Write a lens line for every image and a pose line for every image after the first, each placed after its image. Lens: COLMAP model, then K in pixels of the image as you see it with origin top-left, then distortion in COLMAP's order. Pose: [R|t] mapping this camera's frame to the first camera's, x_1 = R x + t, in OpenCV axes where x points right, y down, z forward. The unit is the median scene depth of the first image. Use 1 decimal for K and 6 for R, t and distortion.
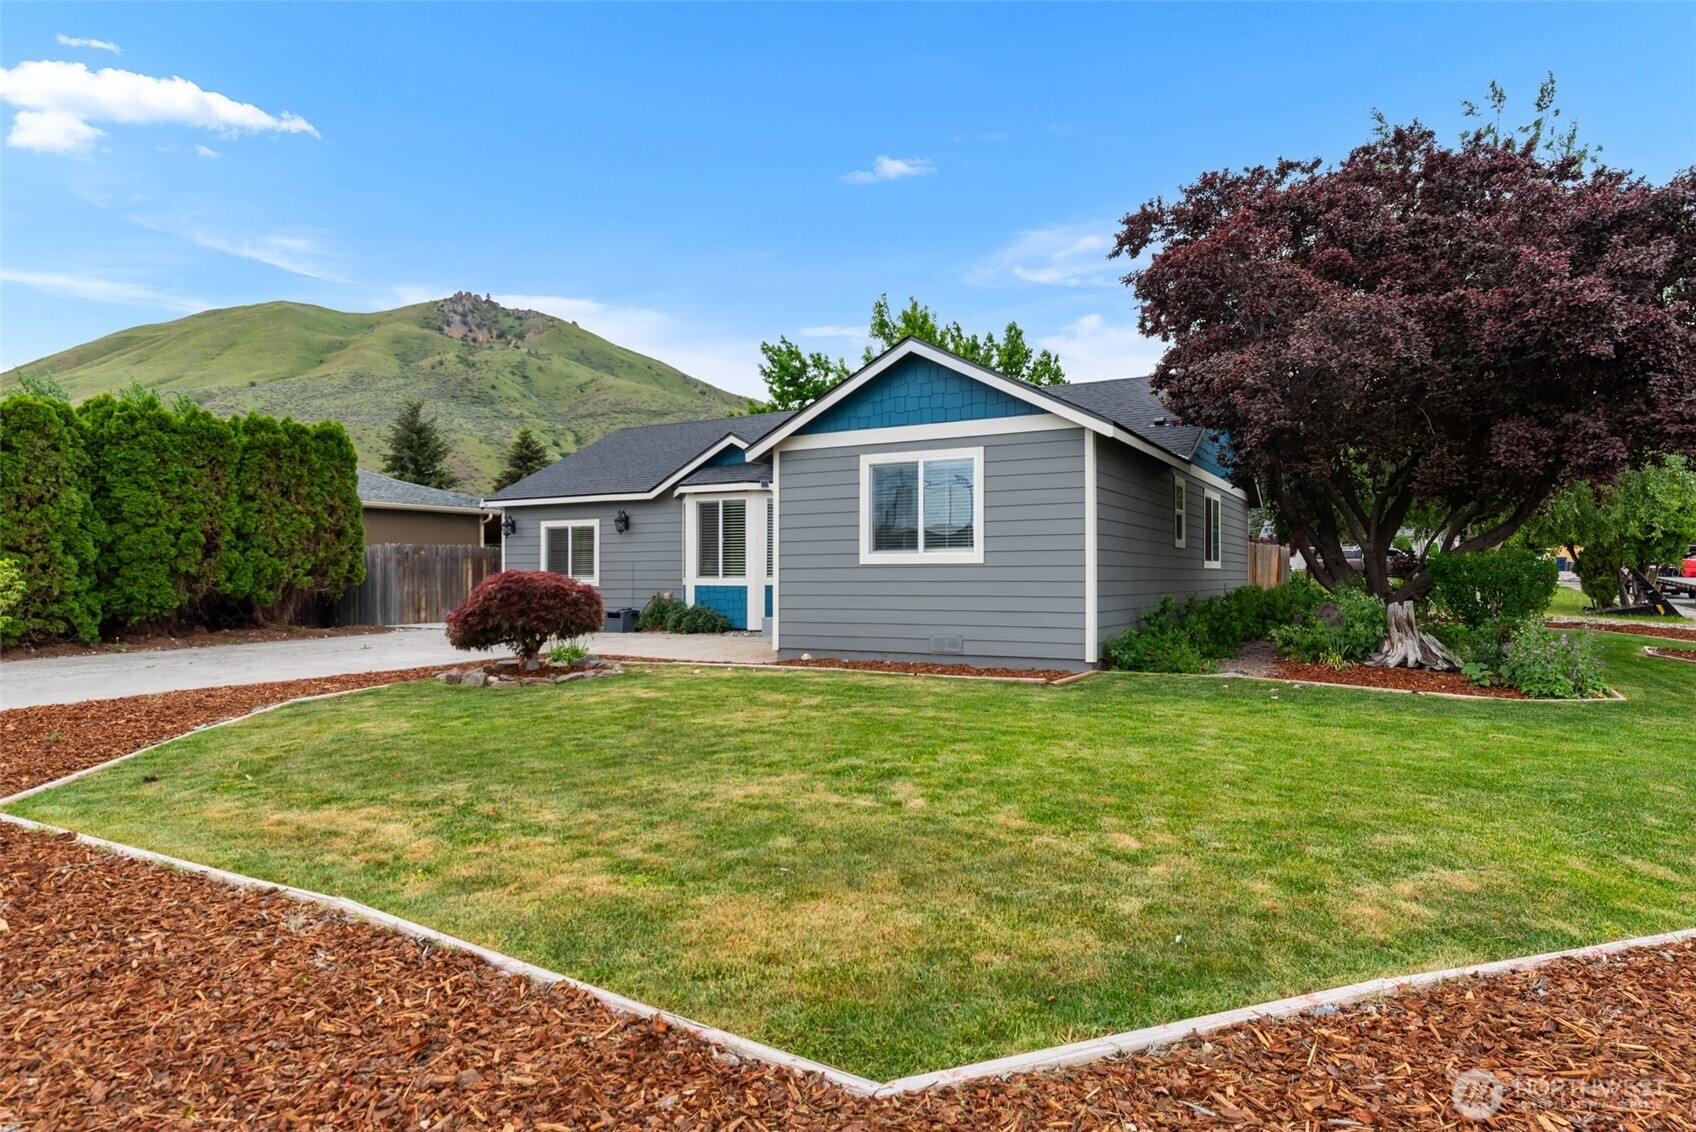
lens RADIAL K [[988.8, 0, 848.0], [0, 988.8, 566.0], [0, 0, 1]] dist [0.009314, -0.002190]
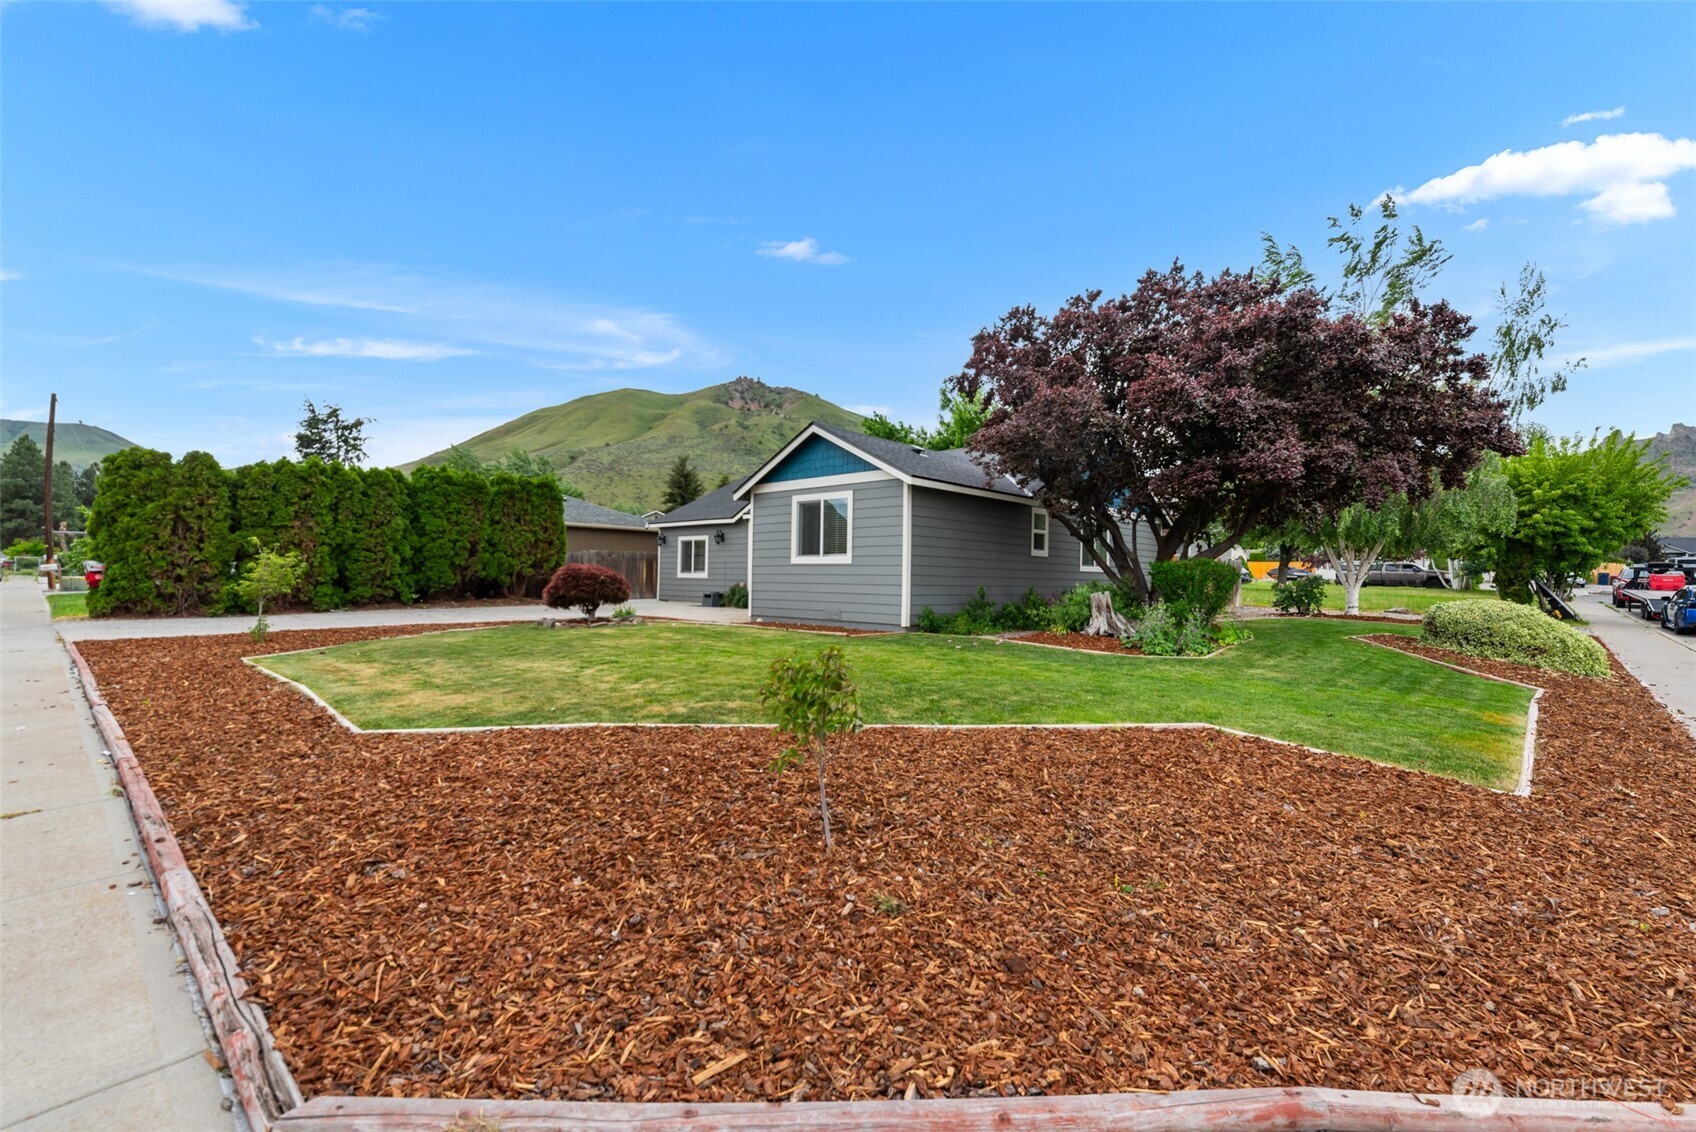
lens RADIAL K [[737.3, 0, 847.4], [0, 737.3, 575.4], [0, 0, 1]] dist [0.000021, 0.000095]
pose [[0.974452, 0.016072, -0.224022, 0.293306], [-0.014849, 0.999864, 0.007147, 0.005898], [0.224106, -0.003638, 0.974558, -0.119186]]
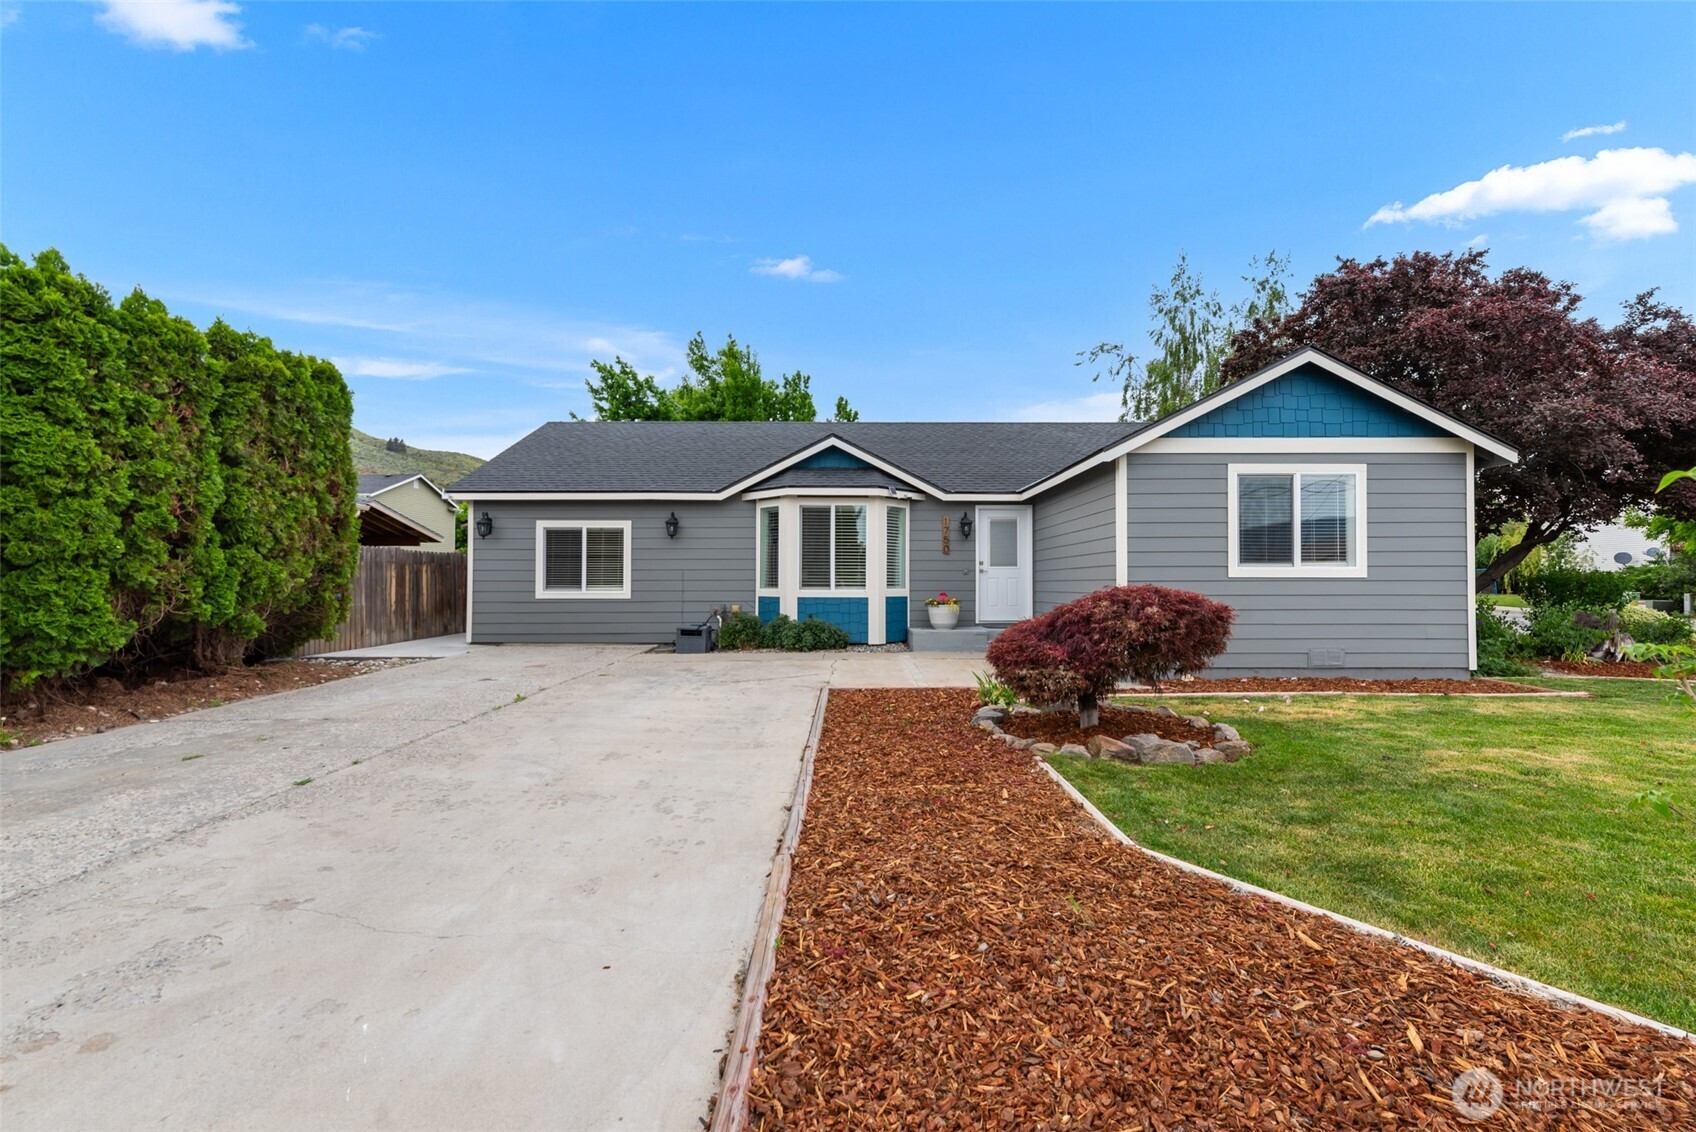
lens RADIAL K [[732.2, 0, 853.8], [0, 732.2, 557.7], [0, 0, 1]] dist [-0.000514, -0.000133]
pose [[0.865718, 0.017308, 0.500232, -0.519932], [-0.006109, 0.999693, -0.024016, -0.001167], [-0.500494, 0.017735, 0.865558, 0.448974]]
